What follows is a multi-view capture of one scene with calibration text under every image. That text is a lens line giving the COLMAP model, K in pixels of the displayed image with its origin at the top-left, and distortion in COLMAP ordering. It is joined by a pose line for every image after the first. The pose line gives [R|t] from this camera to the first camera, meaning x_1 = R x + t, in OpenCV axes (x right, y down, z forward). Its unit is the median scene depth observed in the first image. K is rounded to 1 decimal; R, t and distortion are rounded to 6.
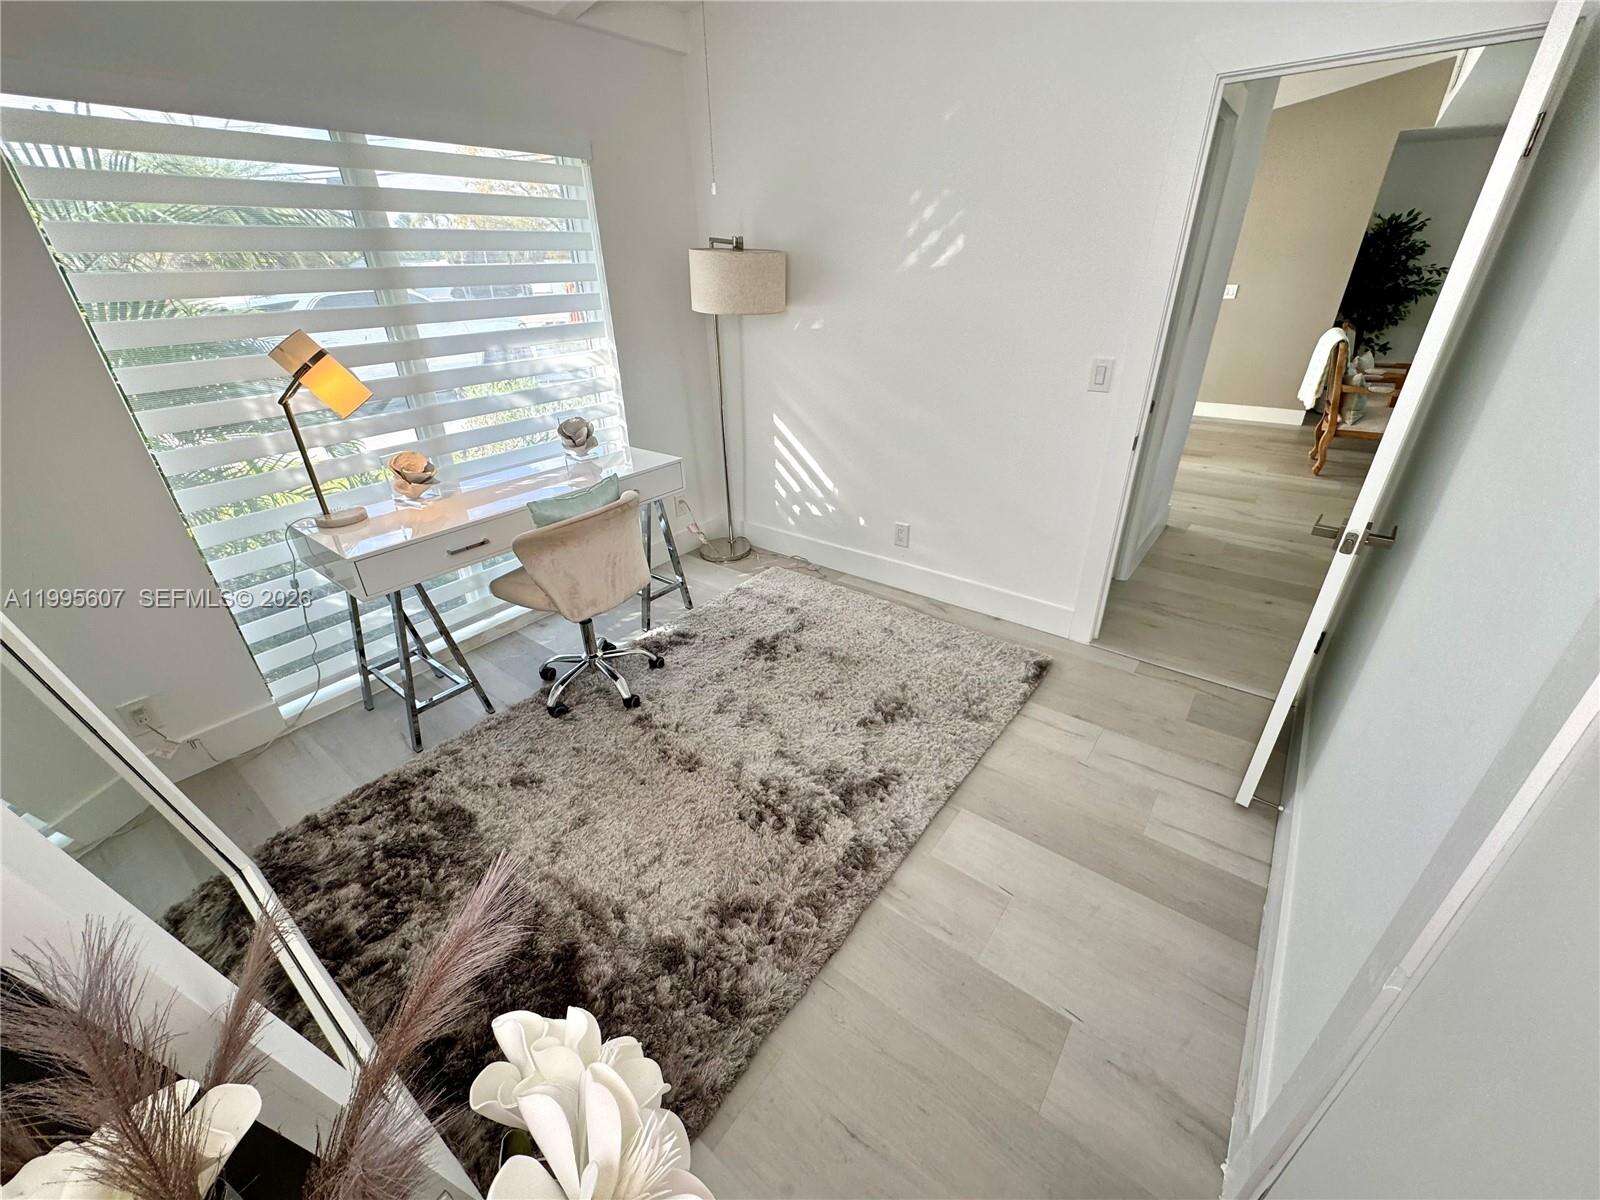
lens RADIAL K [[640.4, 0, 800.0], [0, 640.4, 600.0], [0, 0, 1]] dist [-0.002221, -0.000472]
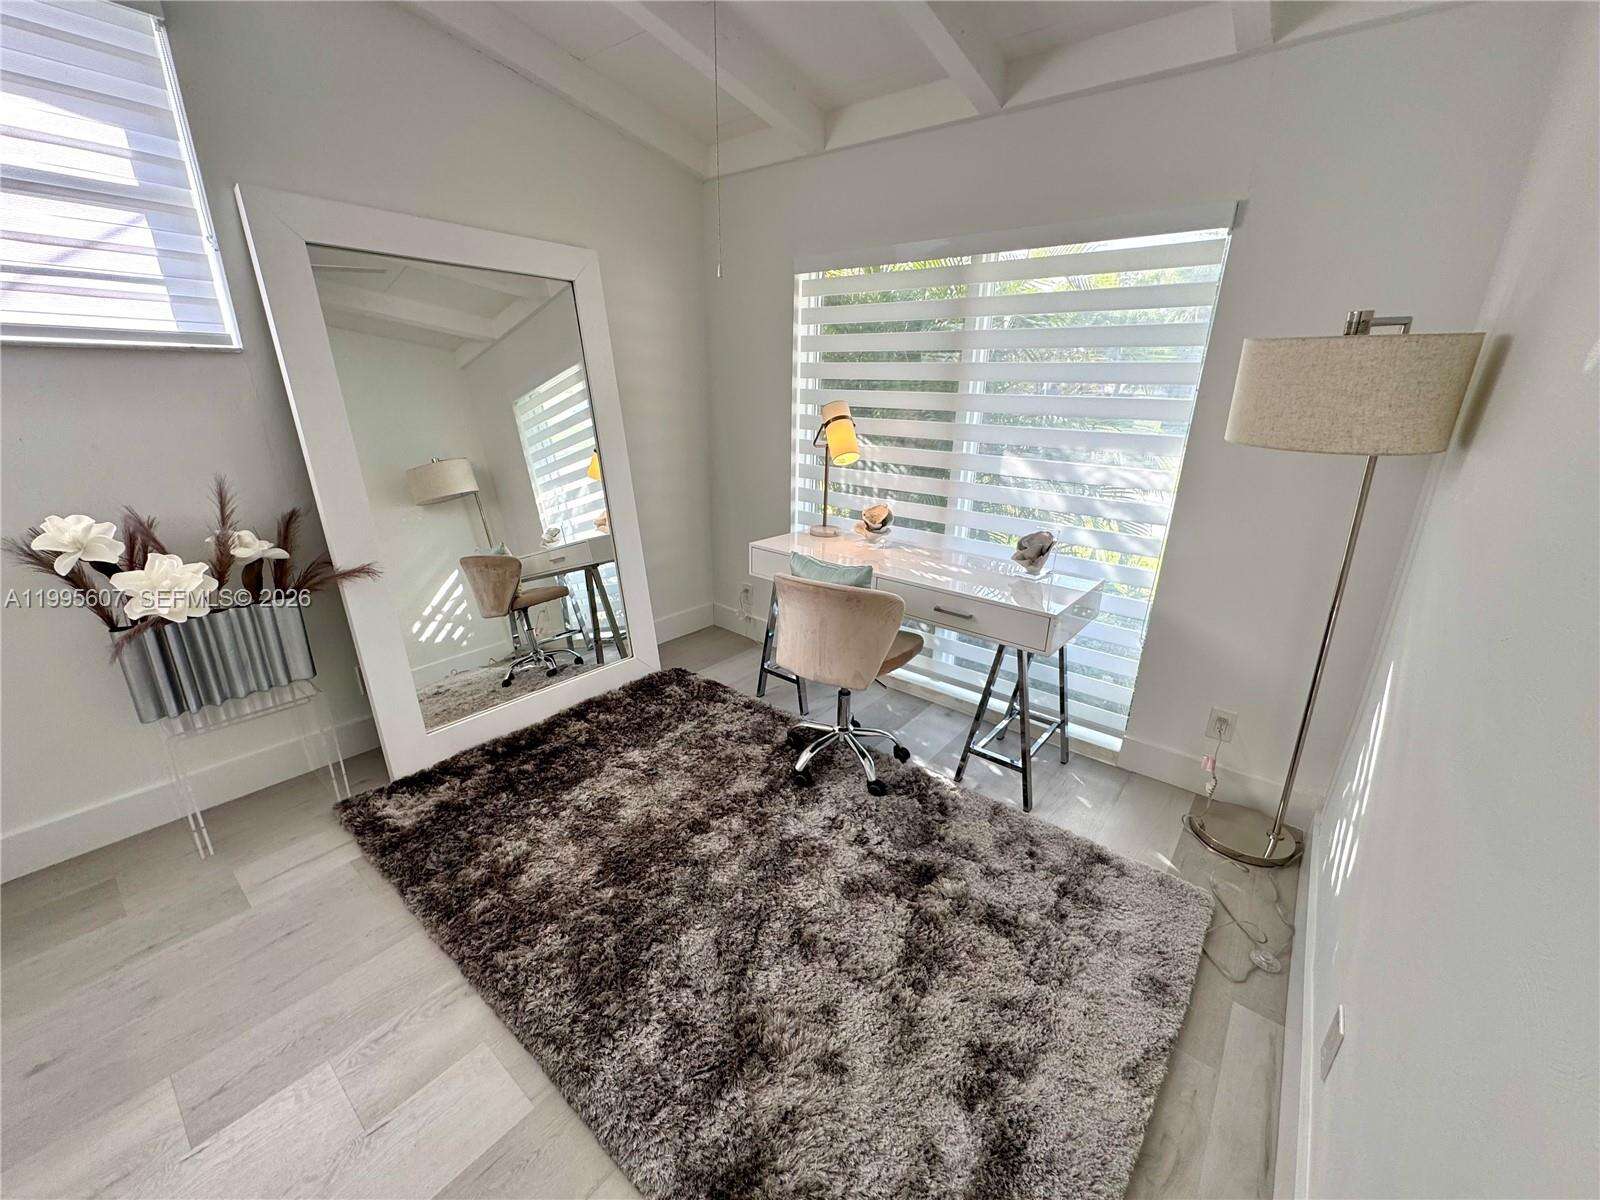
lens RADIAL K [[640.4, 0, 800.0], [0, 640.4, 600.0], [0, 0, 1]] dist [-0.002221, -0.000472]
pose [[-0.039933, 0.342465, -0.938682, 0.456200], [-0.480736, 0.816972, 0.318512, -0.303733], [0.875955, 0.463977, 0.132011, 0.605696]]
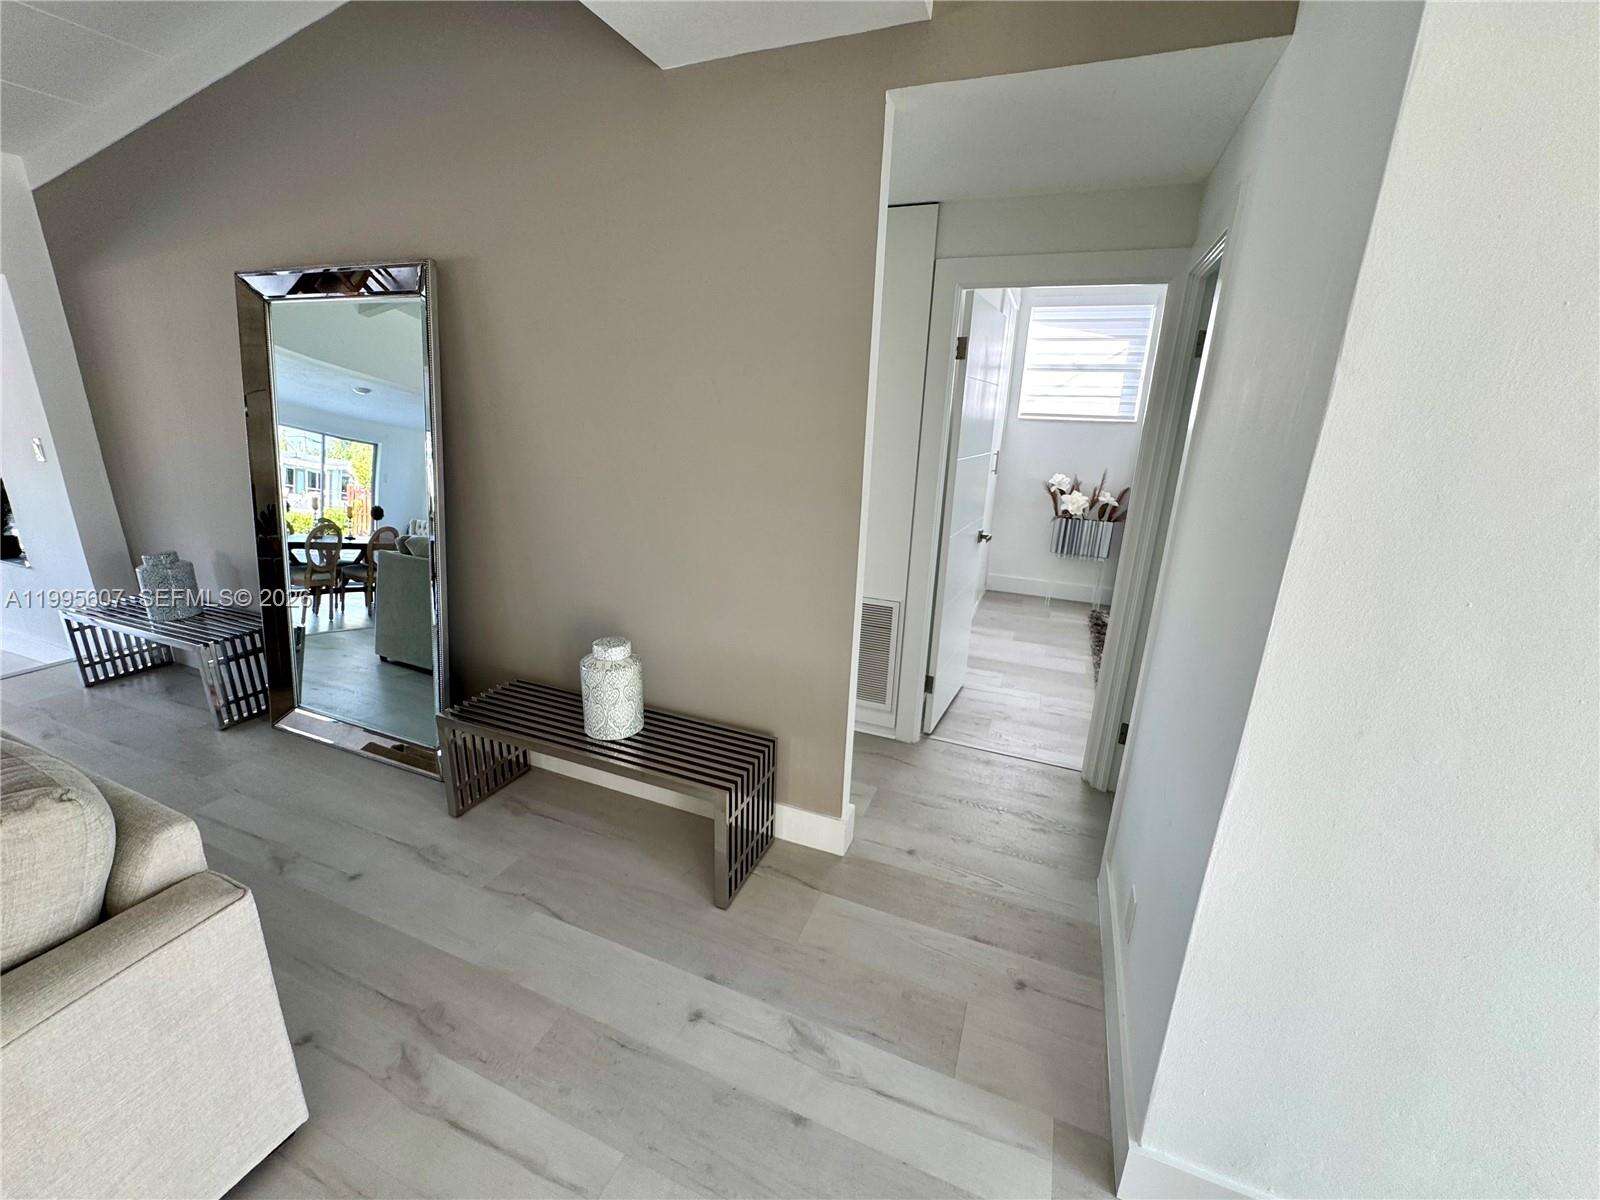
lens RADIAL K [[640.4, 0, 800.0], [0, 640.4, 600.0], [0, 0, 1]] dist [-0.002221, -0.000472]
pose [[-0.963380, 0.065698, -0.259966, 0.754035], [-0.135335, 0.717835, 0.682933, -0.501557], [0.231480, 0.693107, -0.682656, 0.954029]]
